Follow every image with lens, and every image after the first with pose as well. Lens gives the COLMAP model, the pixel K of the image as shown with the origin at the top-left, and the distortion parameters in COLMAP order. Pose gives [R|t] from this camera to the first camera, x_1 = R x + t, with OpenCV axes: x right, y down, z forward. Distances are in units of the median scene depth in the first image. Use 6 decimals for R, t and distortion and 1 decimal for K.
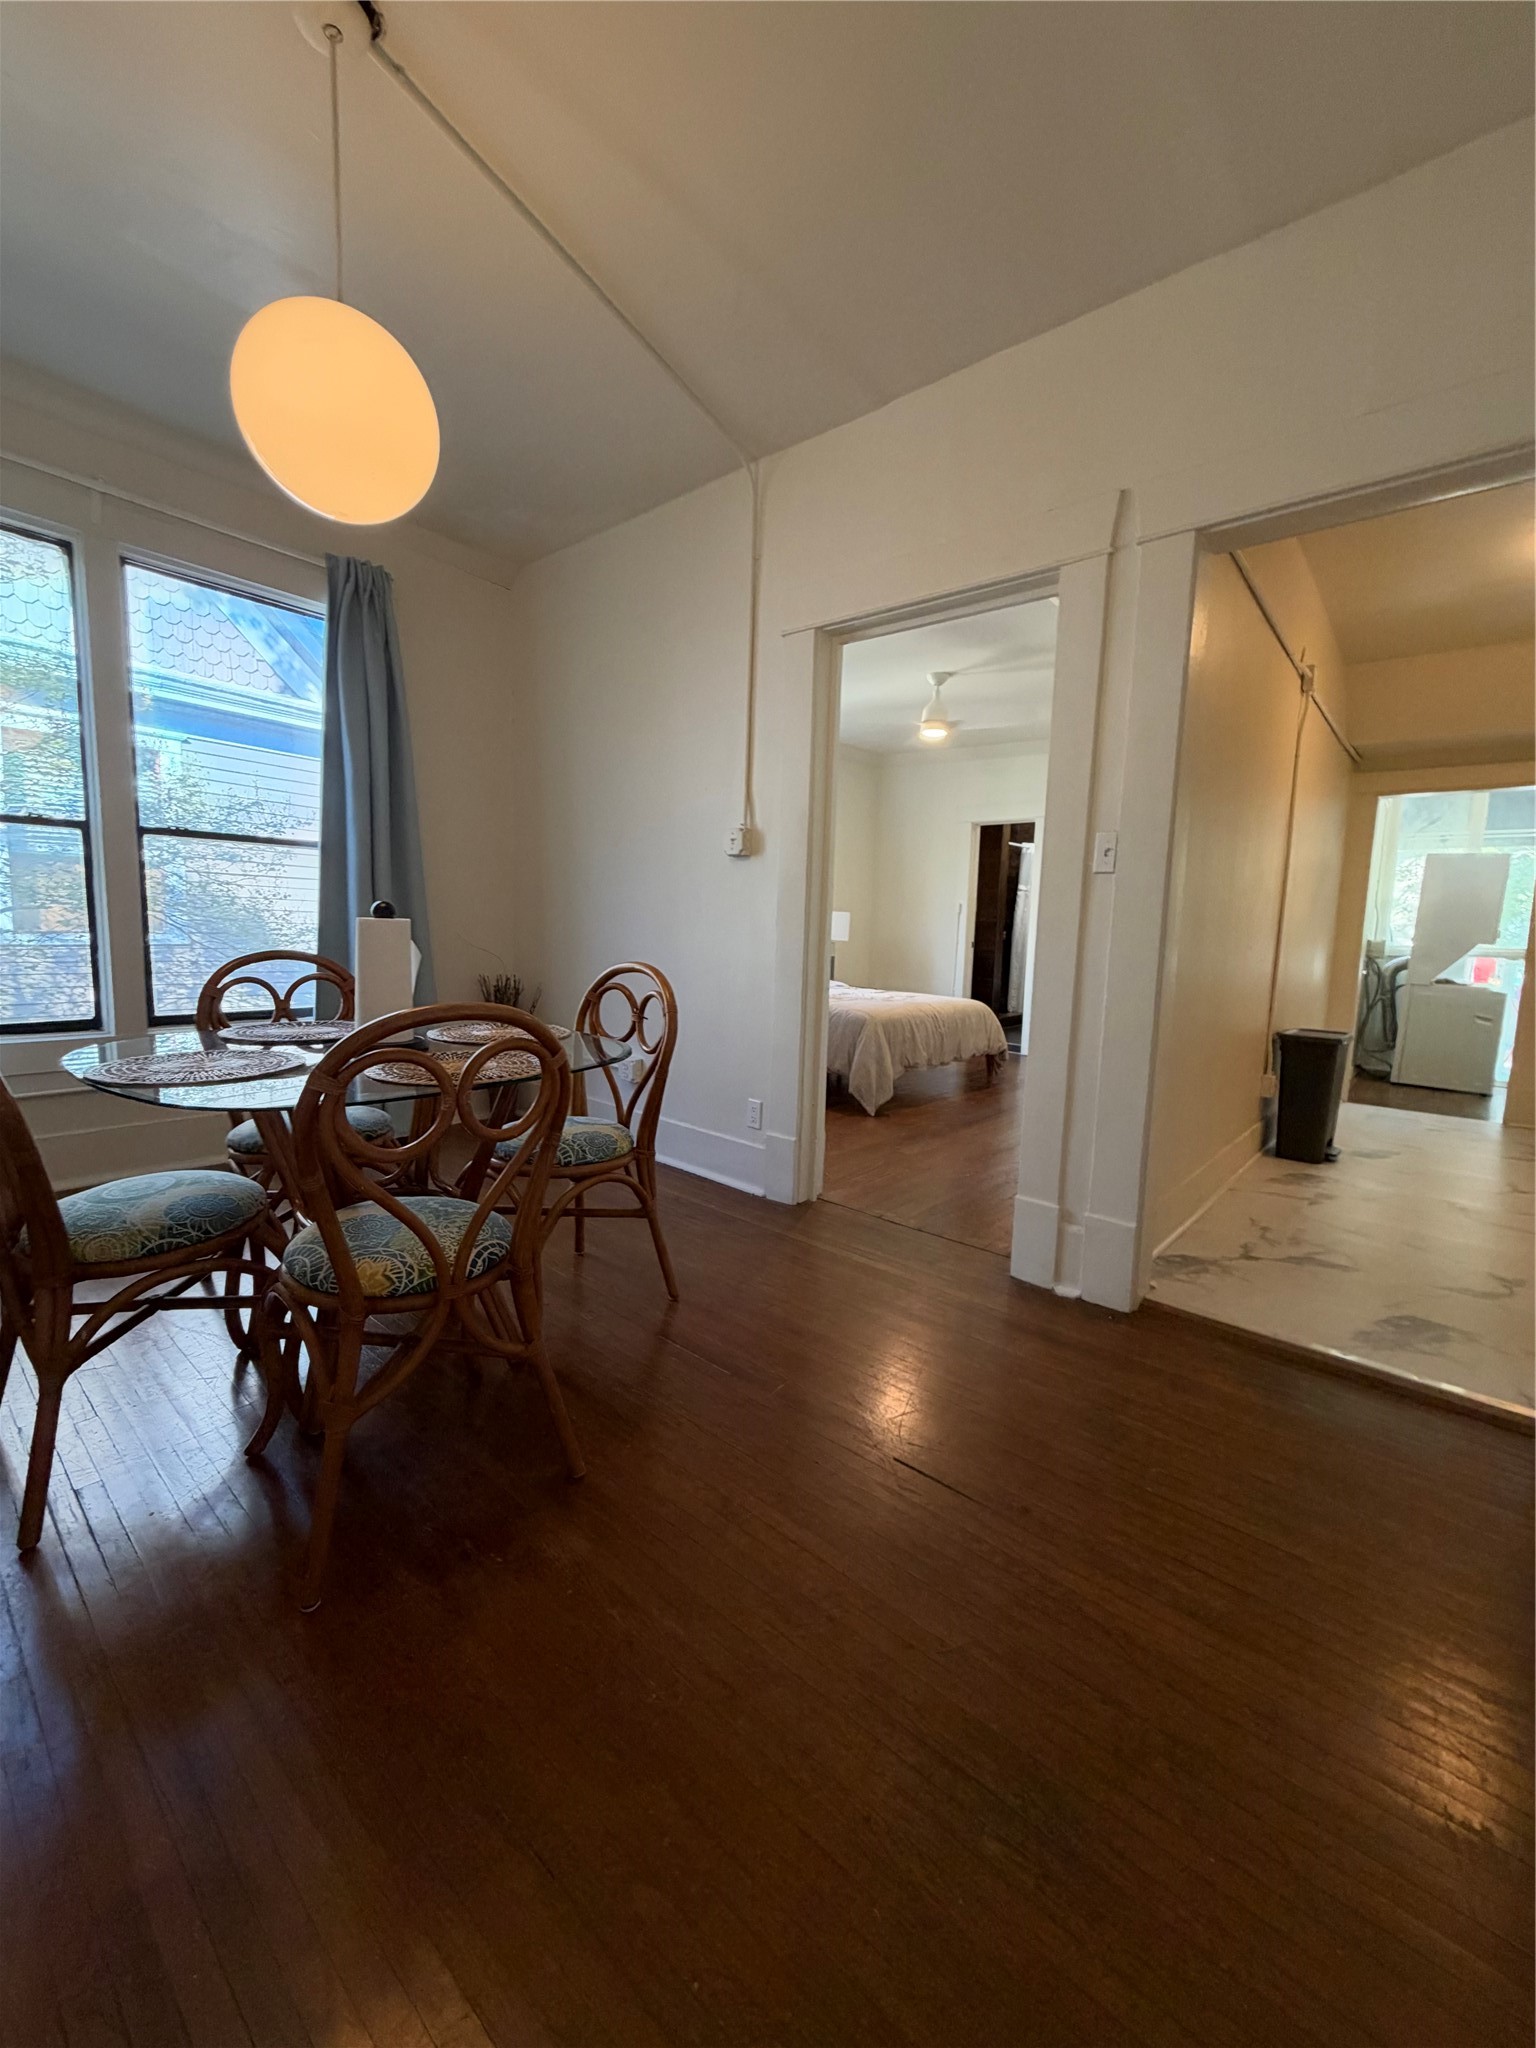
lens RADIAL K [[818.9, 0, 769.5], [0, 818.9, 1021.2], [0, 0, 1]] dist [0.001297, 0.000733]
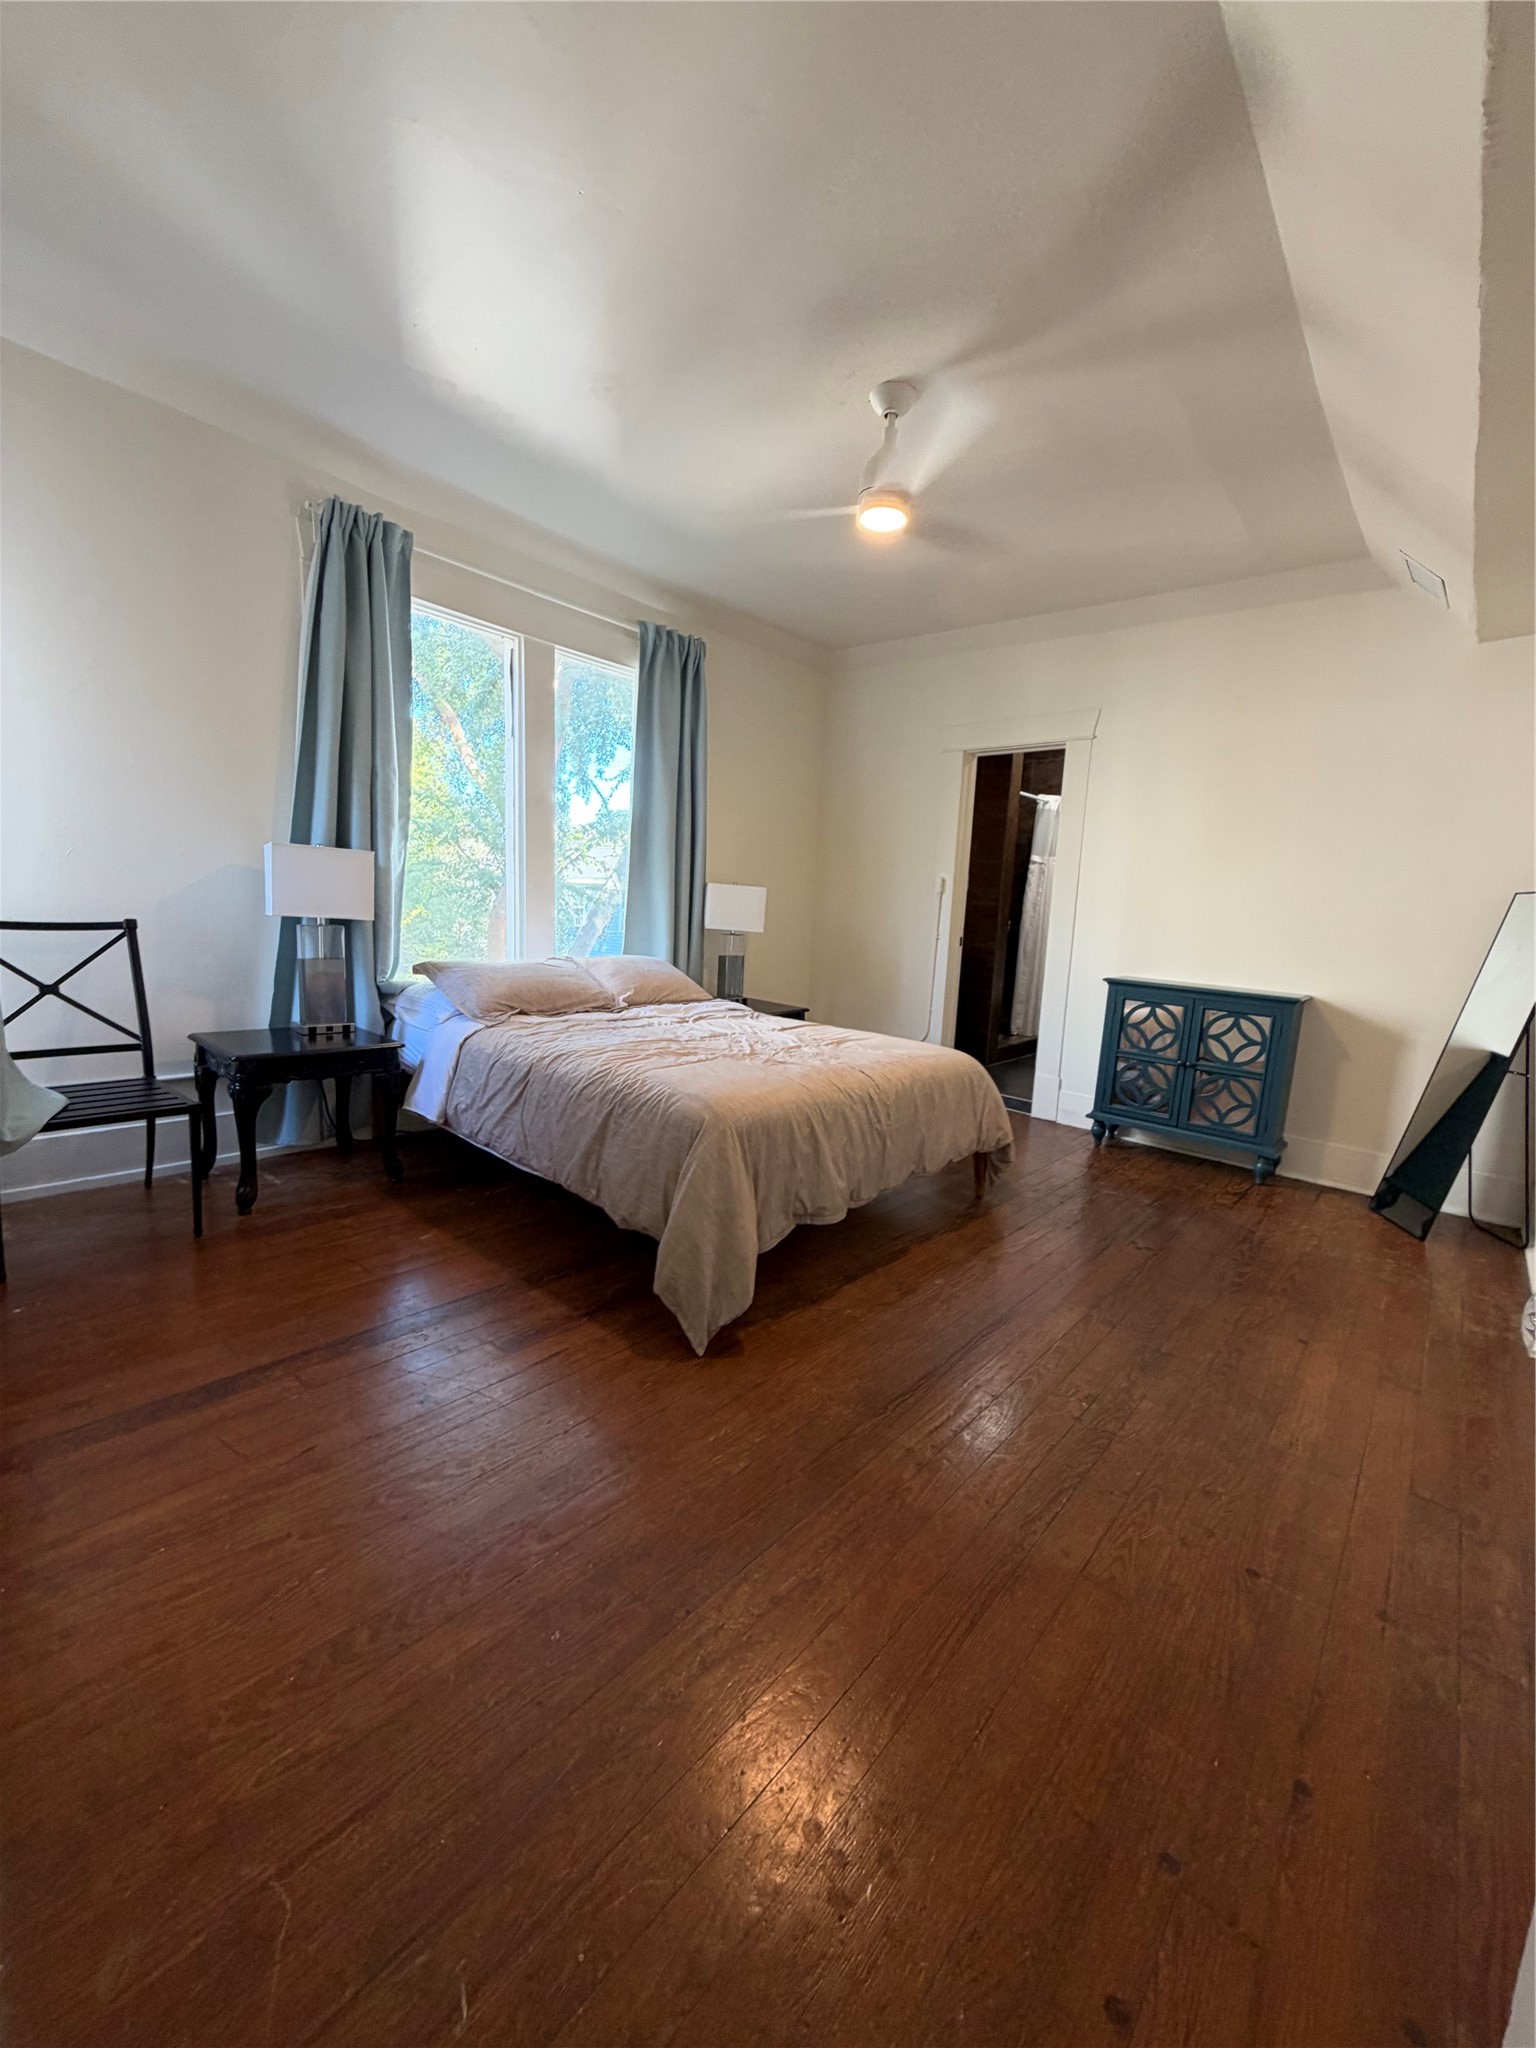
lens RADIAL K [[818.9, 0, 769.5], [0, 818.9, 1021.2], [0, 0, 1]] dist [0.001297, 0.000733]
pose [[0.999842, 0.017725, 0.001591, 0.127614], [-0.017757, 0.999583, 0.022775, -0.056581], [-0.001186, -0.022799, 0.999739, 0.462569]]
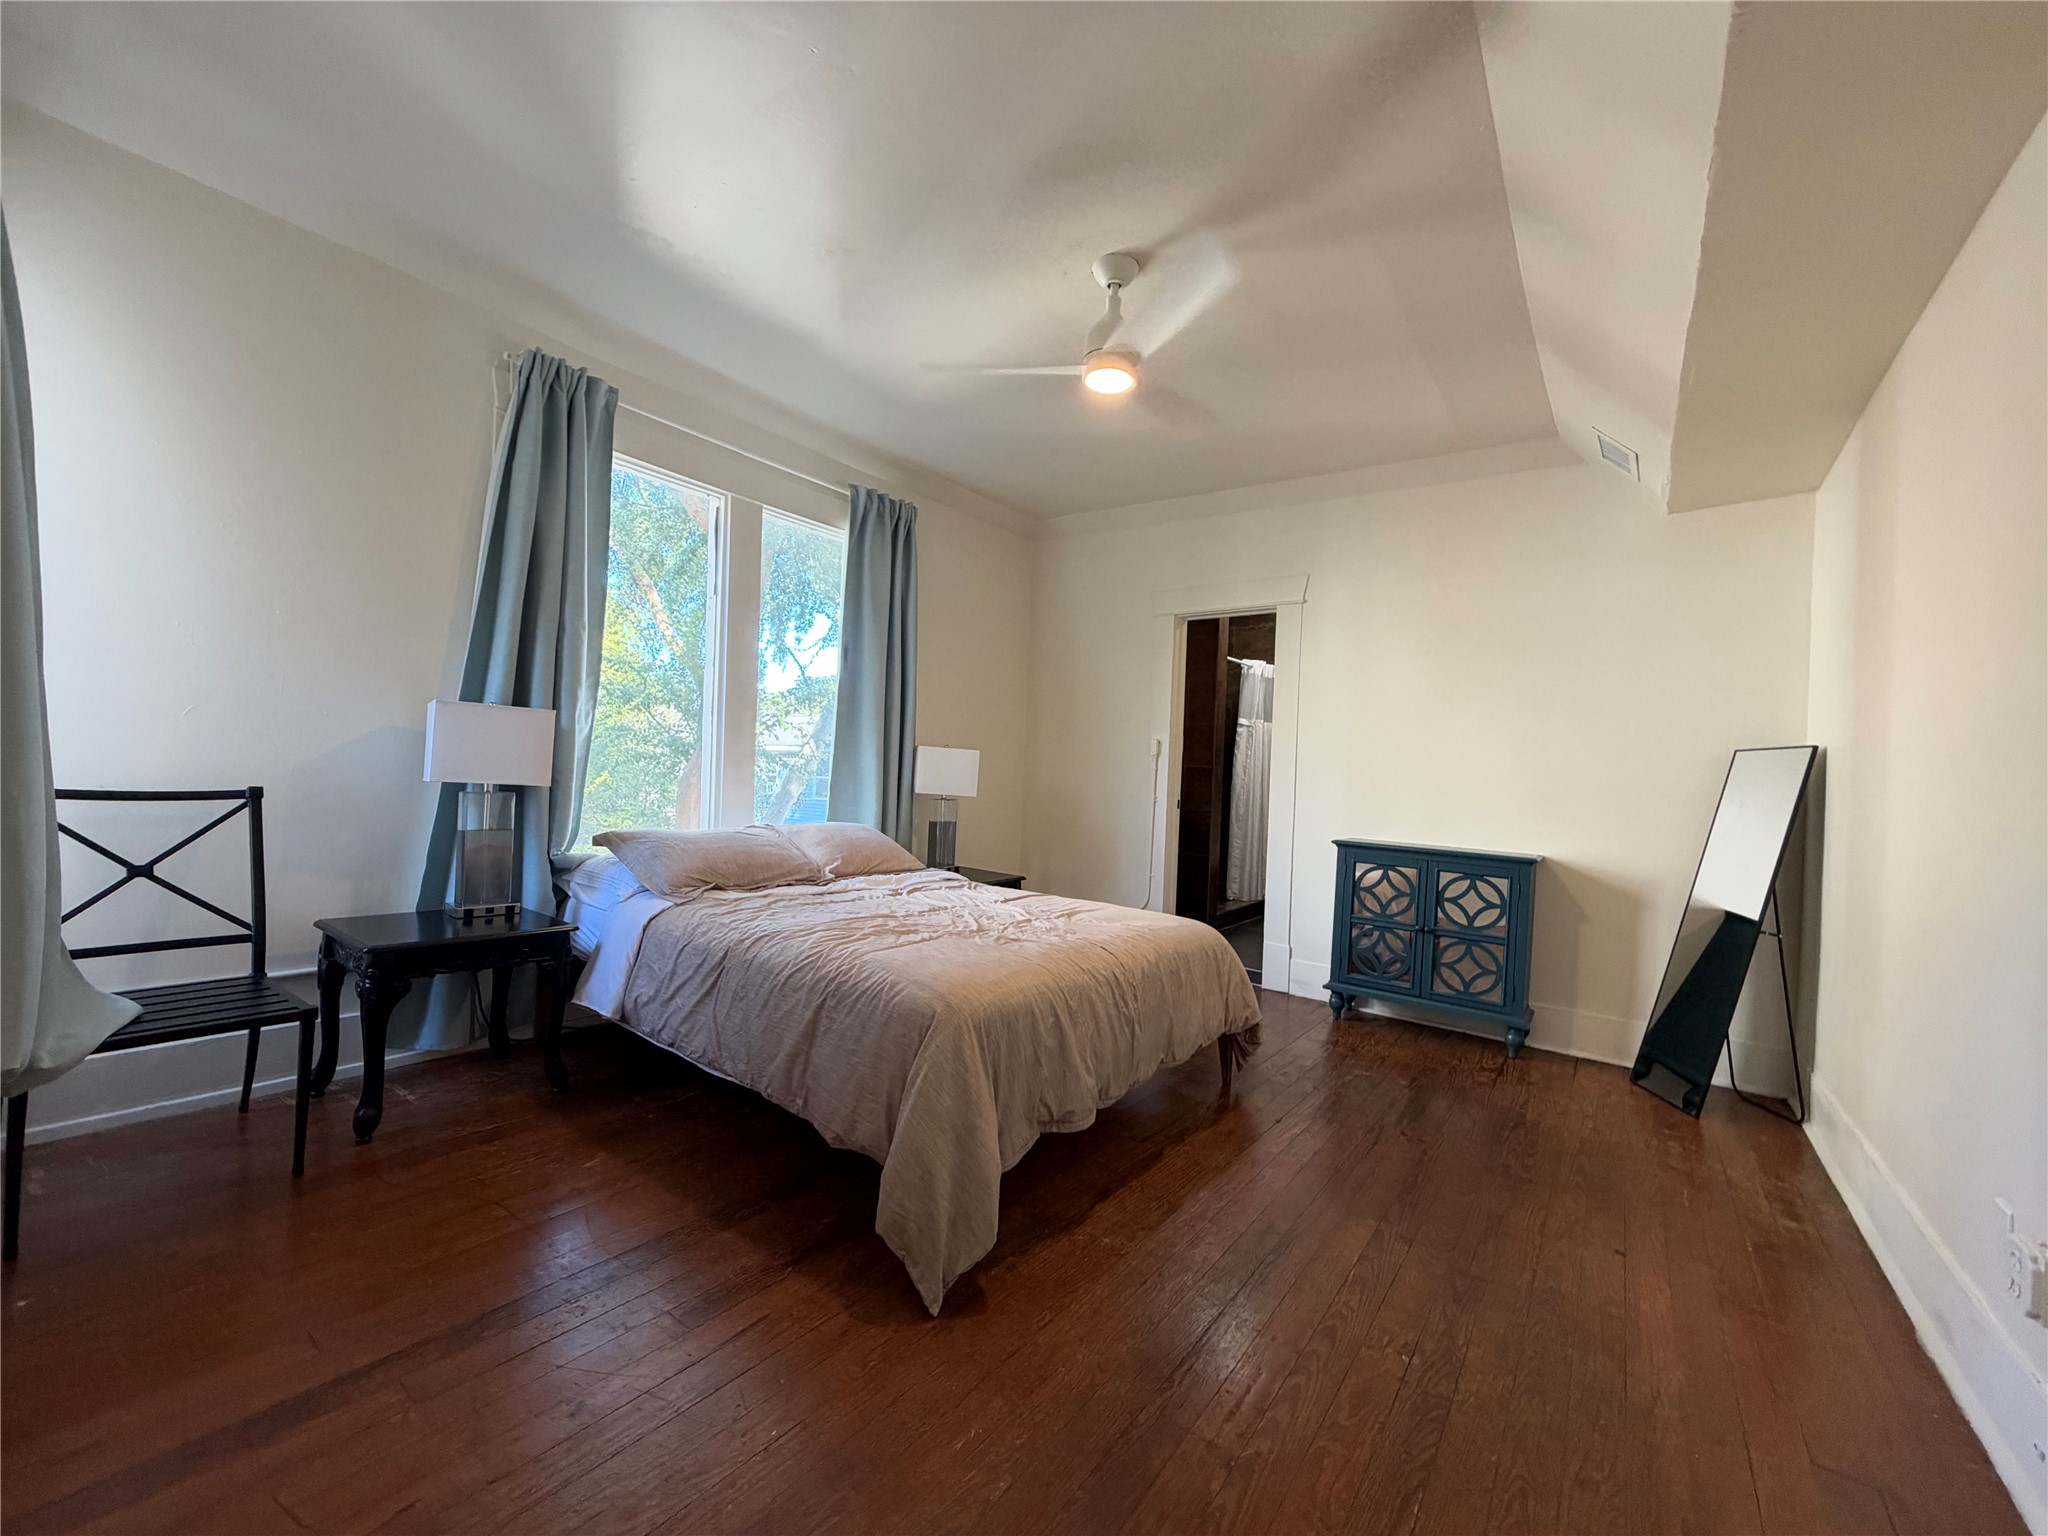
lens RADIAL K [[818.9, 0, 1024.6], [0, 818.9, 771.4], [0, 0, 1]] dist [0.001297, 0.000733]
pose [[0.997255, 0.010928, 0.073226, 0.109342], [-0.002181, 0.992954, -0.118481, -0.058301], [-0.074005, 0.117996, 0.990253, 0.504255]]
